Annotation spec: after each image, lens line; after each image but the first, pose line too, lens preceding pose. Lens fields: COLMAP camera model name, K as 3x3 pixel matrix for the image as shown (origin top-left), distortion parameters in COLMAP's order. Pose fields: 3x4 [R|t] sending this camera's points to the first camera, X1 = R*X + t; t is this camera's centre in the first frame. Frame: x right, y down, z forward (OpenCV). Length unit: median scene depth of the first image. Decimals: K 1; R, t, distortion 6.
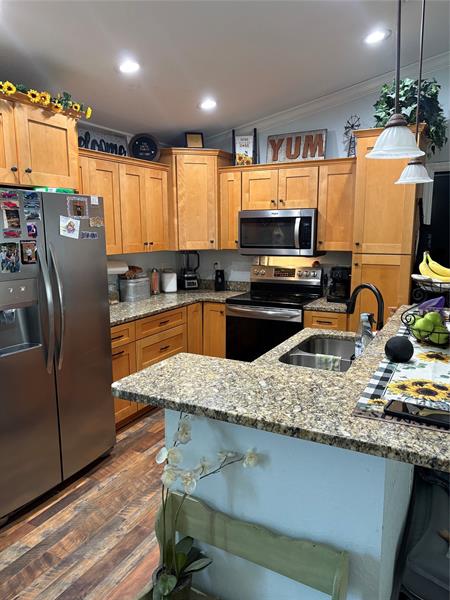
lens RADIAL K [[448.6, 0, 223.7], [0, 448.6, 300.4], [0, 0, 1]] dist [0.024440, 0.000111]
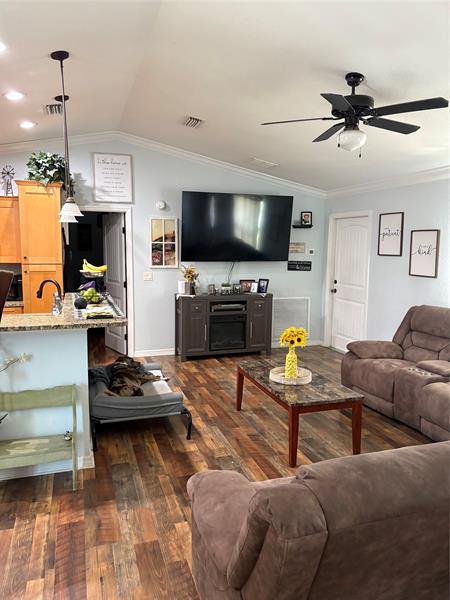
lens RADIAL K [[448.6, 0, 224.4], [0, 448.6, 300.5], [0, 0, 1]] dist [0.024440, 0.000111]
pose [[0.691809, -0.078943, 0.717753, -0.337279], [0.106358, 0.994304, 0.006847, 0.075368], [-0.714205, 0.071602, 0.696265, -0.491300]]
